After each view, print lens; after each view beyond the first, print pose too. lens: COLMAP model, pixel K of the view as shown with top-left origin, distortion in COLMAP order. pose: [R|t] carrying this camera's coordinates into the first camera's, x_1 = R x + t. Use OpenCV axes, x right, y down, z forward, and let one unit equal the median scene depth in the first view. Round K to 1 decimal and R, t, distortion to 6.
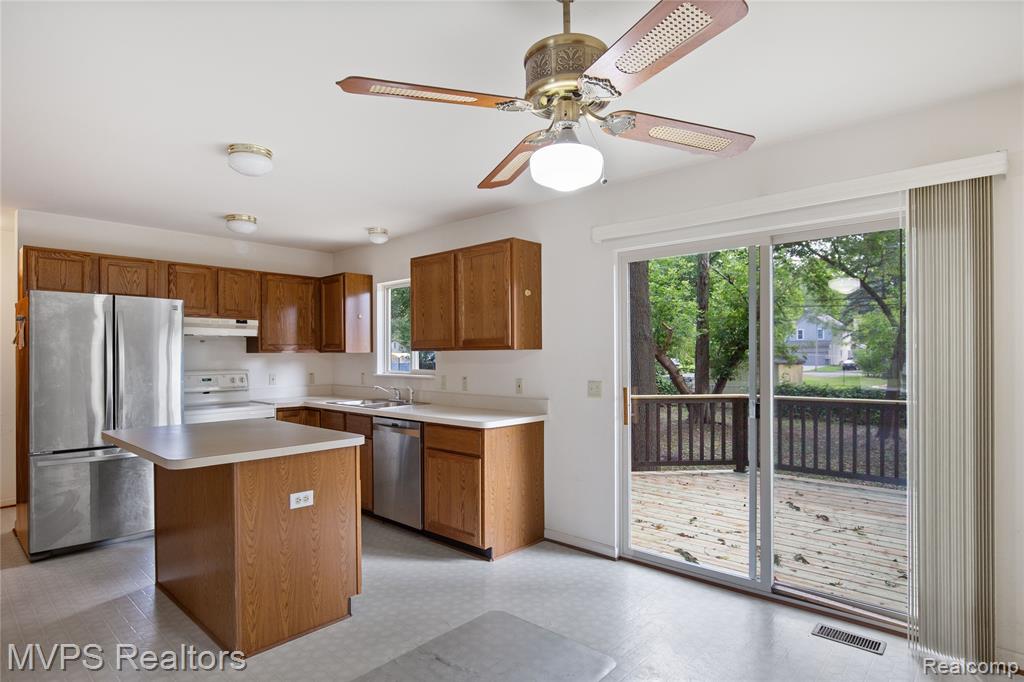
lens RADIAL K [[544.0, 0, 515.0], [0, 544.0, 354.8], [0, 0, 1]] dist [-0.014771, 0.000093]
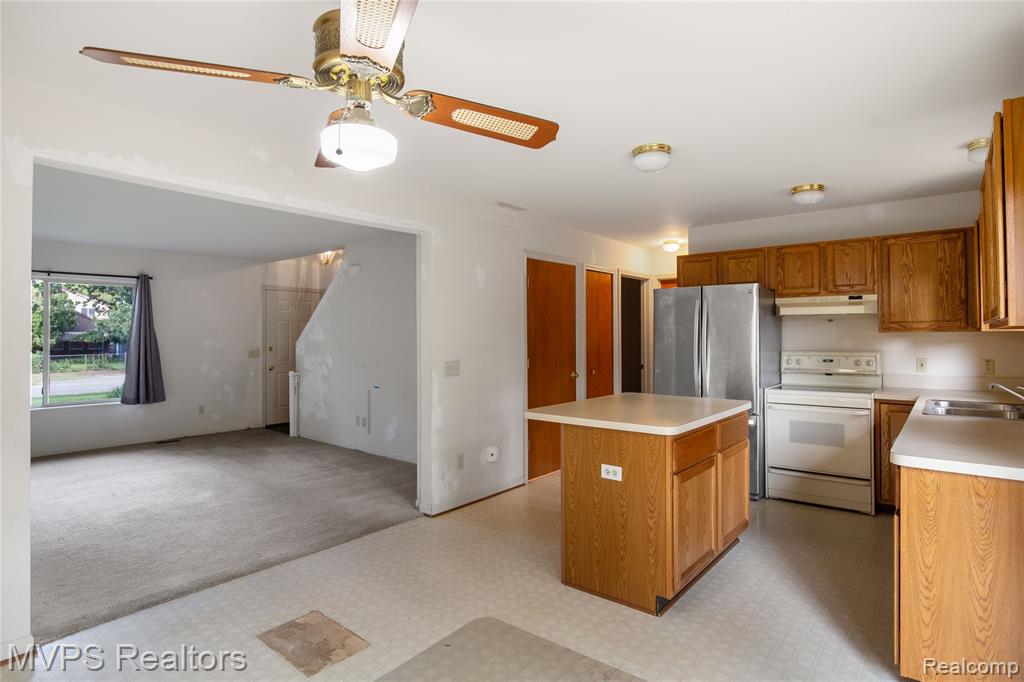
lens RADIAL K [[537.2, 0, 515.3], [0, 537.2, 331.5], [0, 0, 1]] dist [-0.015774, 0.002054]
pose [[0.049985, -0.005838, -0.998733, 0.352025], [0.005008, 0.999972, -0.005595, -0.002906], [0.998737, -0.004722, 0.050013, 0.409760]]
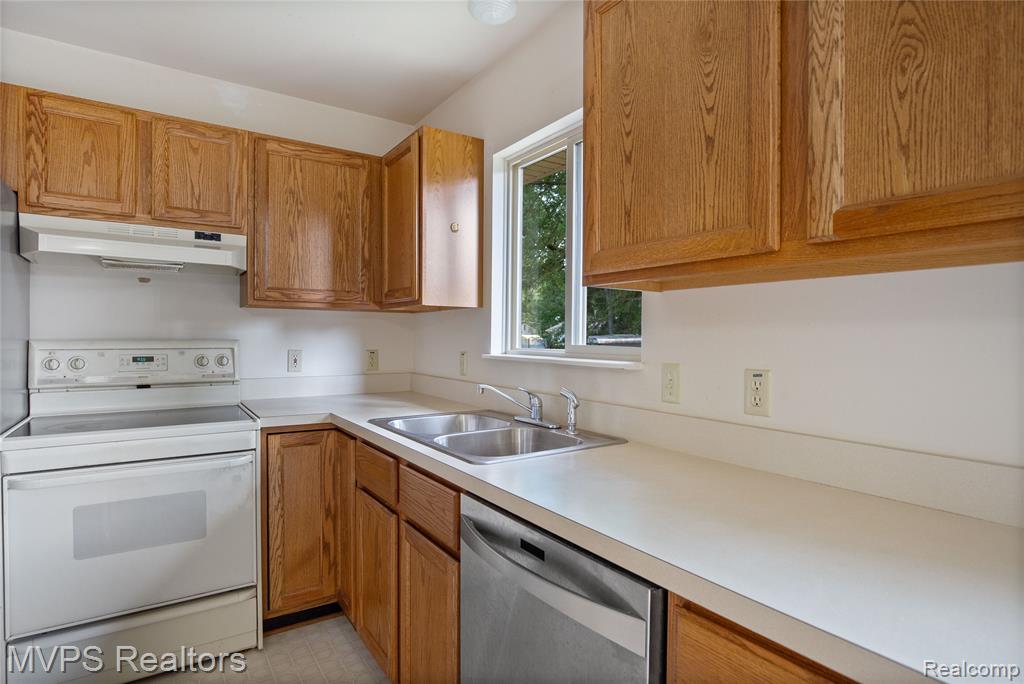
lens RADIAL K [[536.6, 0, 513.4], [0, 536.6, 344.4], [0, 0, 1]] dist [-0.019160, 0.001498]
pose [[0.971485, 0.015768, -0.236578, -0.144170], [-0.012340, 0.999796, 0.015965, 0.021896], [0.236781, -0.012591, 0.971481, 0.634128]]
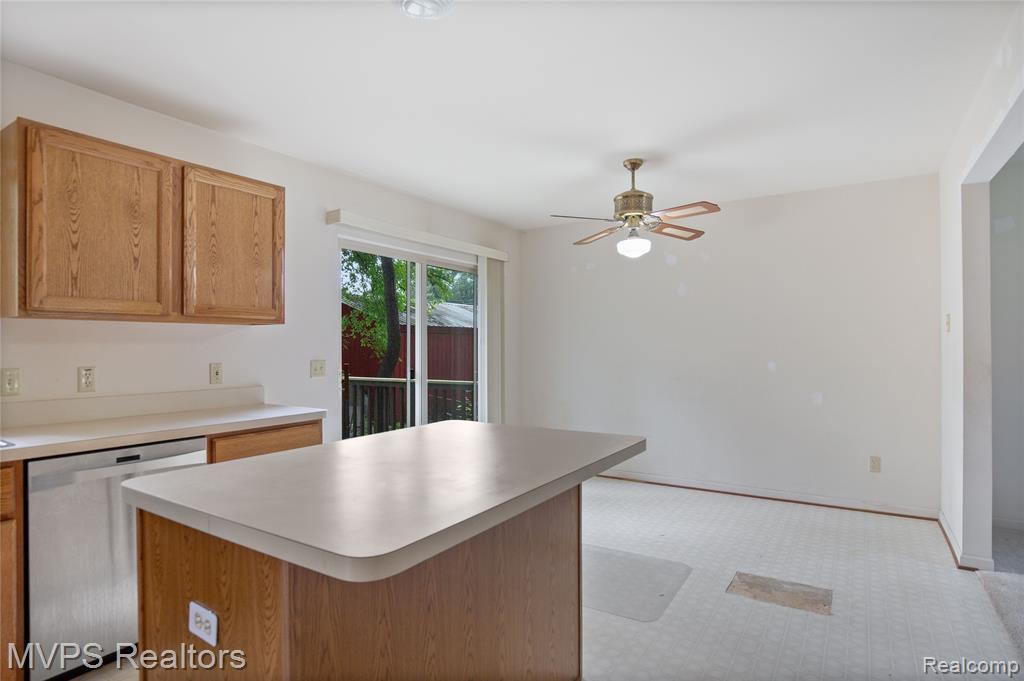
lens RADIAL K [[541.6, 0, 510.6], [0, 541.6, 343.3], [0, 0, 1]] dist [-0.012862, 0.002083]
pose [[-0.155512, 0.008773, 0.987795, -0.661399], [0.003991, 0.999958, -0.008253, 0.021055], [-0.987826, 0.002659, -0.155540, 0.610905]]
